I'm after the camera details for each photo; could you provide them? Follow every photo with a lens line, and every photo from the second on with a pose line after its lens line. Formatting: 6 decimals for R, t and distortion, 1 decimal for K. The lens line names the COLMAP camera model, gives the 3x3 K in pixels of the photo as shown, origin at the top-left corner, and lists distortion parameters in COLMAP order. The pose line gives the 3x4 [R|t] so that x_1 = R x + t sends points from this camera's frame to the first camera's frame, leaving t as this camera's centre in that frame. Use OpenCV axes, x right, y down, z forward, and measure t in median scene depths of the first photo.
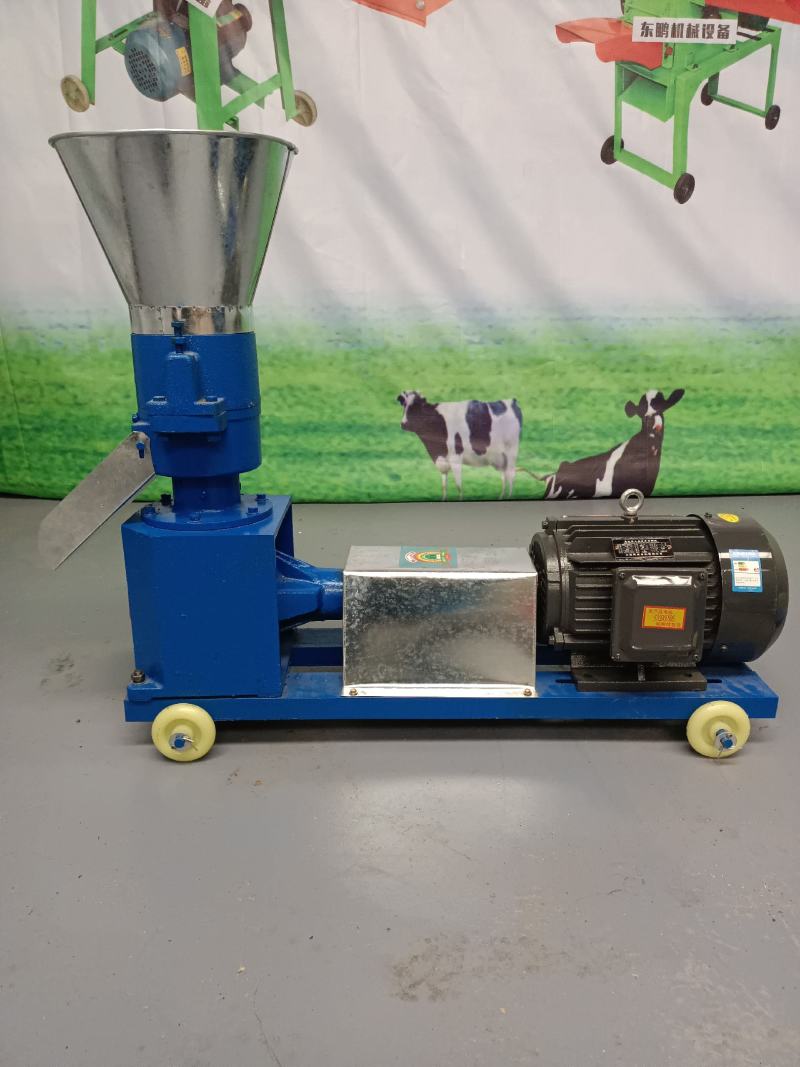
lens RADIAL K [[802.1, 0, 381.4], [0, 802.1, 521.5], [0, 0, 1]] dist [0.034682, -0.037176]
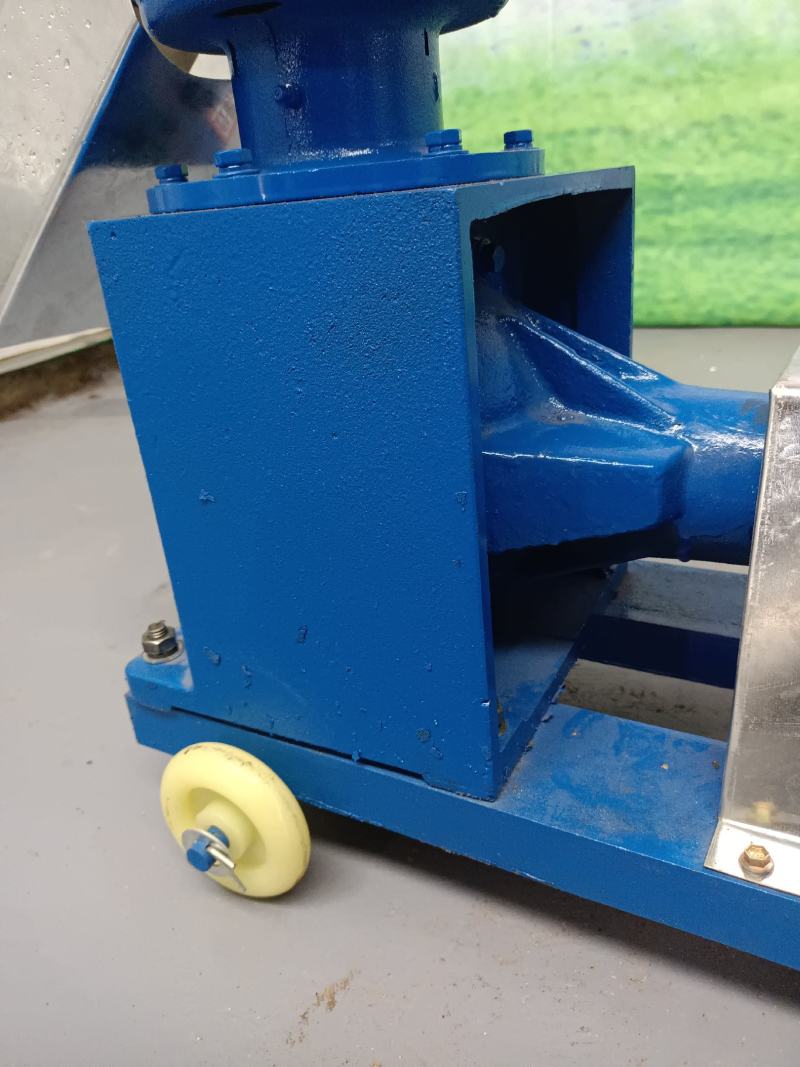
lens RADIAL K [[802.1, 0, 399.1], [0, 802.1, 532.5], [0, 0, 1]] dist [0.034682, -0.037176]
pose [[0.875949, 0.120341, -0.467152, -0.012535], [-0.039379, 0.982991, 0.179384, 0.031071], [0.480793, -0.138735, 0.865789, 0.338166]]
